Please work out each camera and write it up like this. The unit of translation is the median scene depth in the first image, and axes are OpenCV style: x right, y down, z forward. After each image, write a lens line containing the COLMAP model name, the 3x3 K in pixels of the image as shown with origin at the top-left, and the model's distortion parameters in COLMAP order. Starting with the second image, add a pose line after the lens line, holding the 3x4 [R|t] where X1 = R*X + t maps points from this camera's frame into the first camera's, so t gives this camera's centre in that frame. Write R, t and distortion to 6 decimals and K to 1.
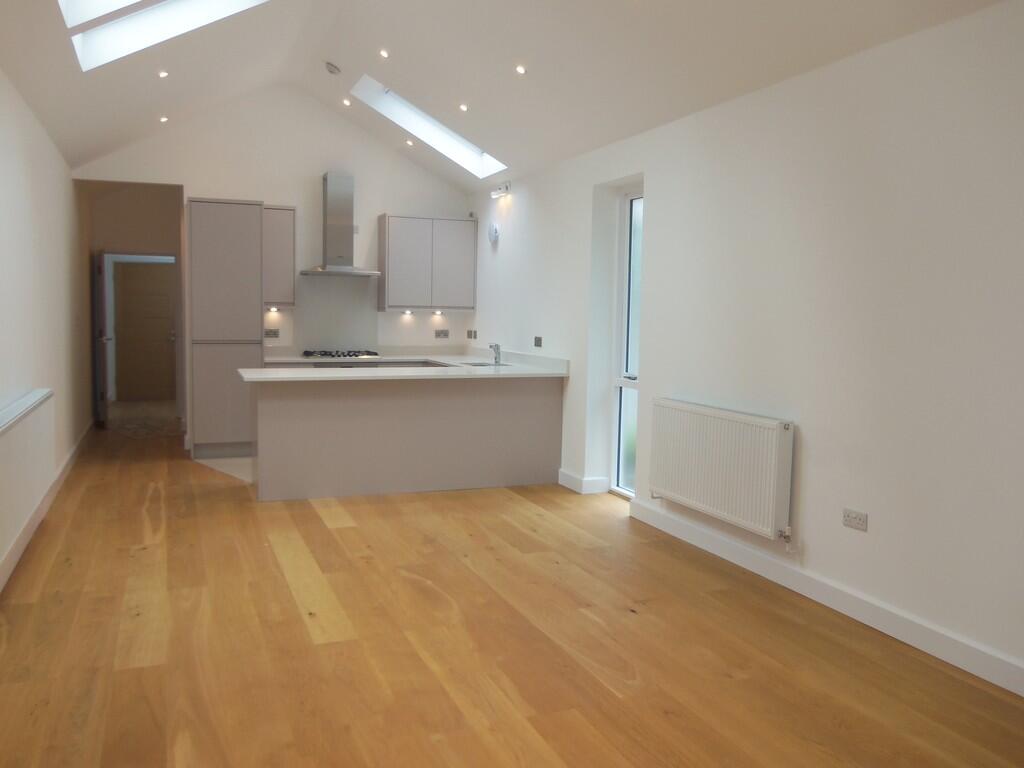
lens RADIAL K [[861.5, 0, 512.8], [0, 861.5, 386.2], [0, 0, 1]] dist [-0.010385, -0.000678]
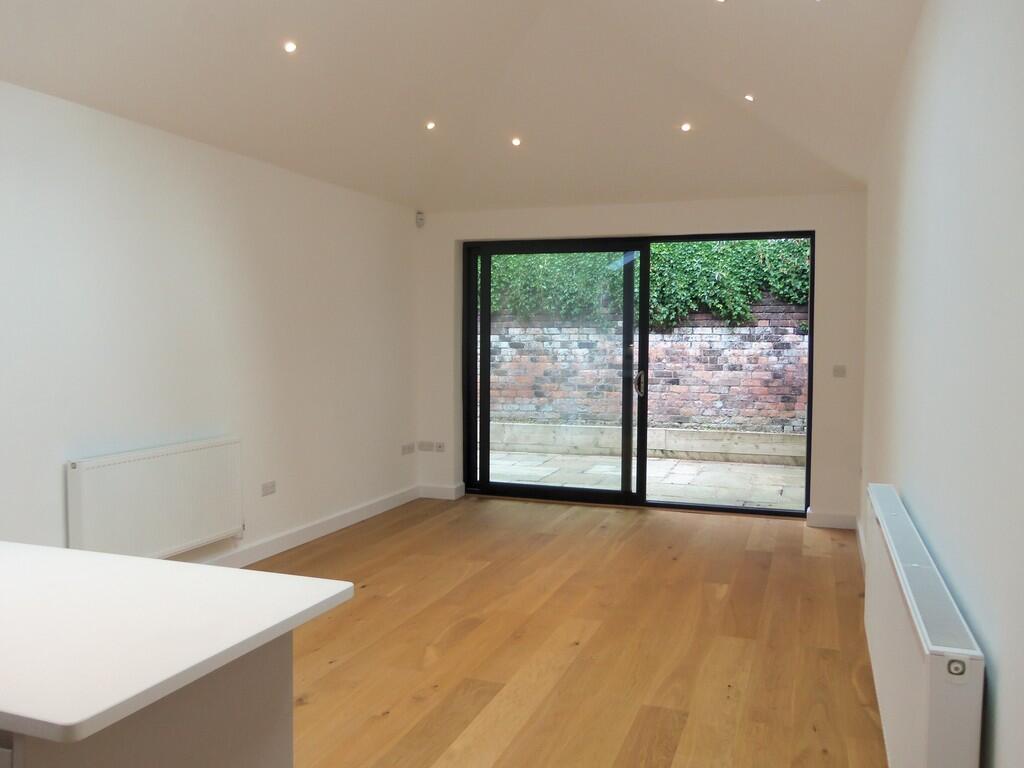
lens RADIAL K [[861.5, 0, 510.8], [0, 861.5, 385.0], [0, 0, 1]] dist [-0.010385, -0.000678]
pose [[-0.750632, -0.054878, 0.658437, -0.398926], [0.040963, 0.990762, 0.129275, -0.087463], [-0.659449, 0.124009, -0.741450, 0.843772]]
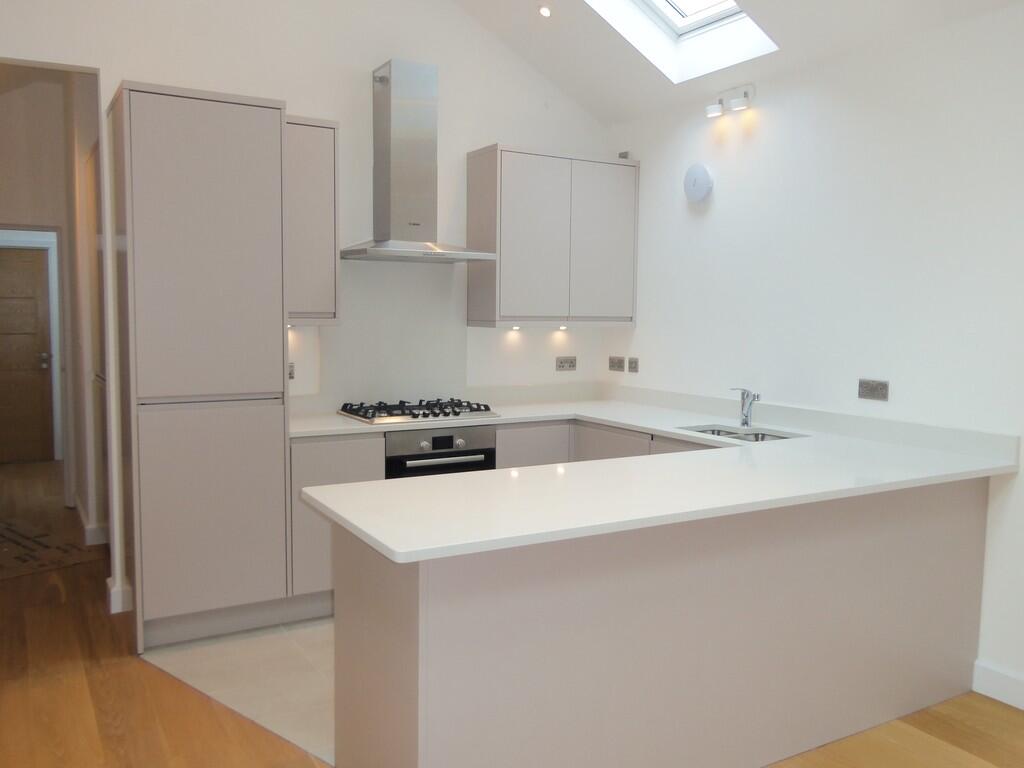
lens RADIAL K [[861.5, 0, 509.6], [0, 861.5, 380.1], [0, 0, 1]] dist [-0.010385, -0.000678]
pose [[0.988026, -0.018551, 0.153170, -0.229743], [0.019404, 0.999803, -0.004076, -0.053048], [-0.153064, 0.006999, 0.988192, 0.481597]]
